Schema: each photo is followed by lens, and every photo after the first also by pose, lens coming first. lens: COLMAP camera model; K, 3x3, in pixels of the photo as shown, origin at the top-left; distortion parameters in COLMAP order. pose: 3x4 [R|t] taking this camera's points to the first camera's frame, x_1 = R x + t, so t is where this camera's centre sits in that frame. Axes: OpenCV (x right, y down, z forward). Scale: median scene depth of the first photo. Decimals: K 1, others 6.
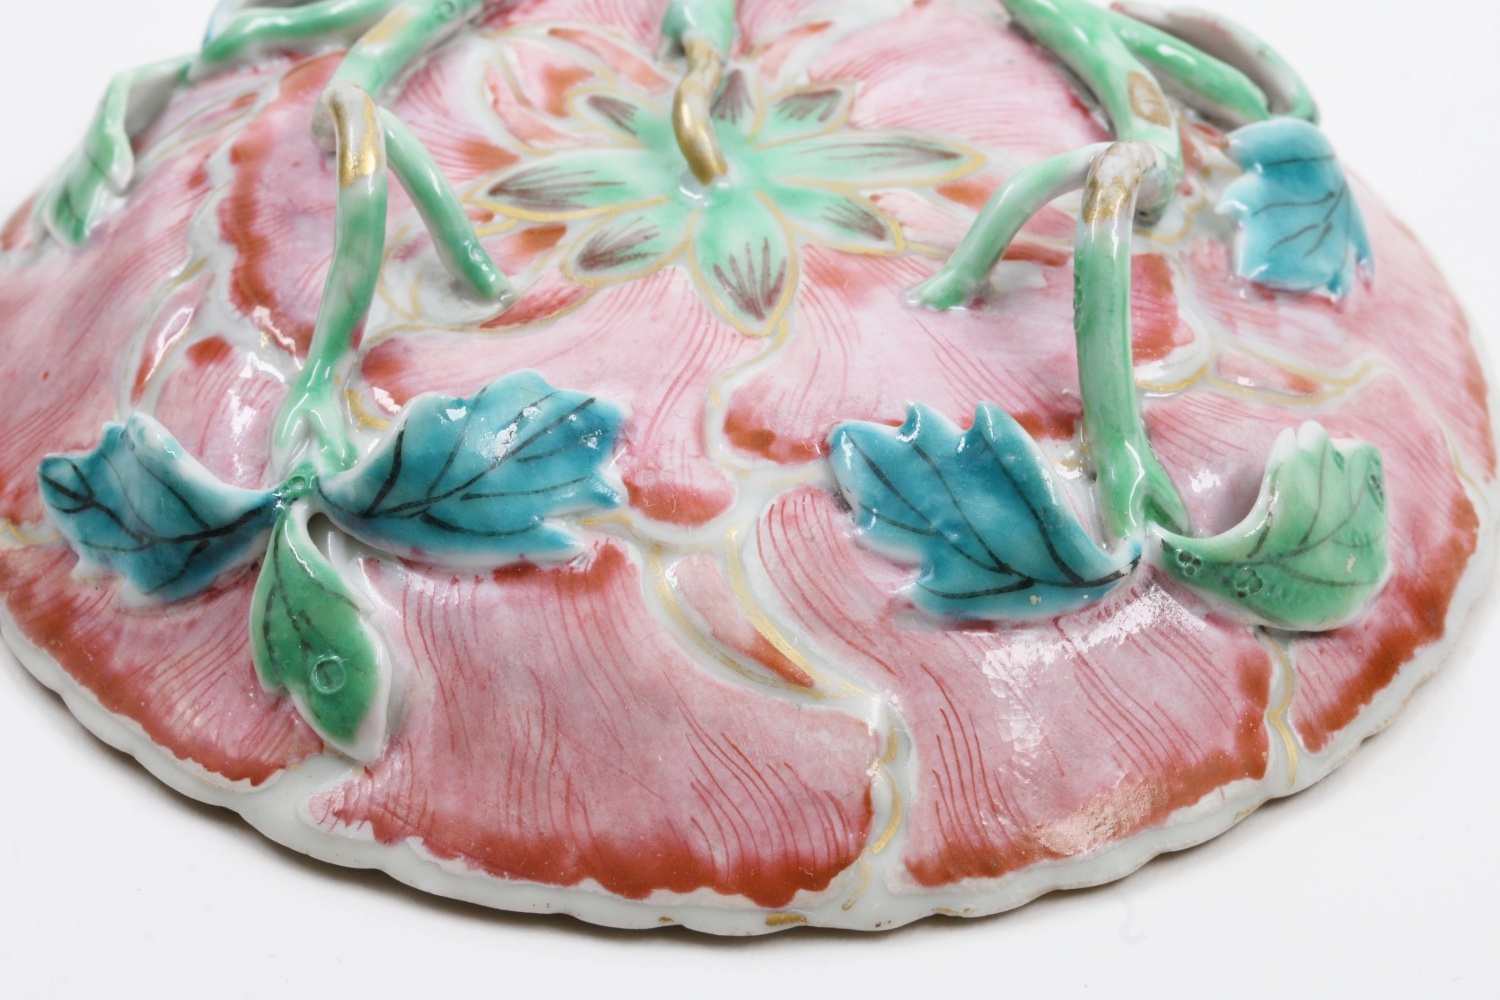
lens RADIAL K [[5614.1, 0, 750.0], [0, 5614.1, 500.0], [0, 0, 1]] dist [-0.340495, -1.830724]
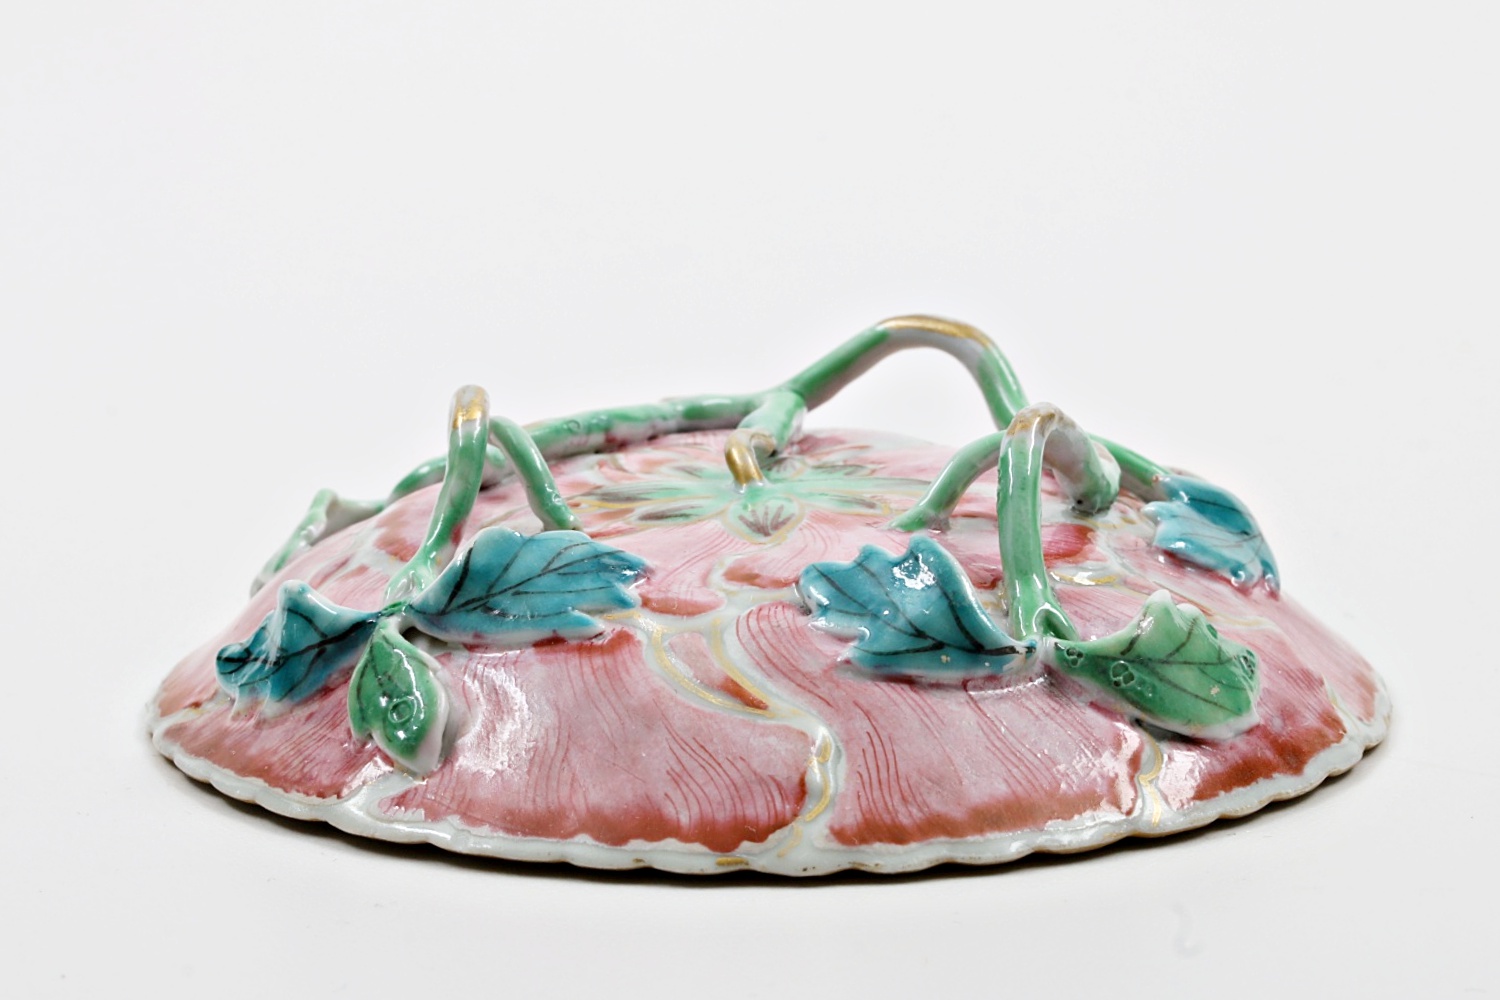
lens RADIAL K [[5614.1, 0, 750.0], [0, 5614.1, 500.0], [0, 0, 1]] dist [-0.340495, -1.830724]
pose [[0.990085, -0.012661, -0.139899, 0.187752], [-0.050596, 0.896940, -0.439247, 0.554838], [0.131043, 0.441970, 0.887406, -0.165216]]
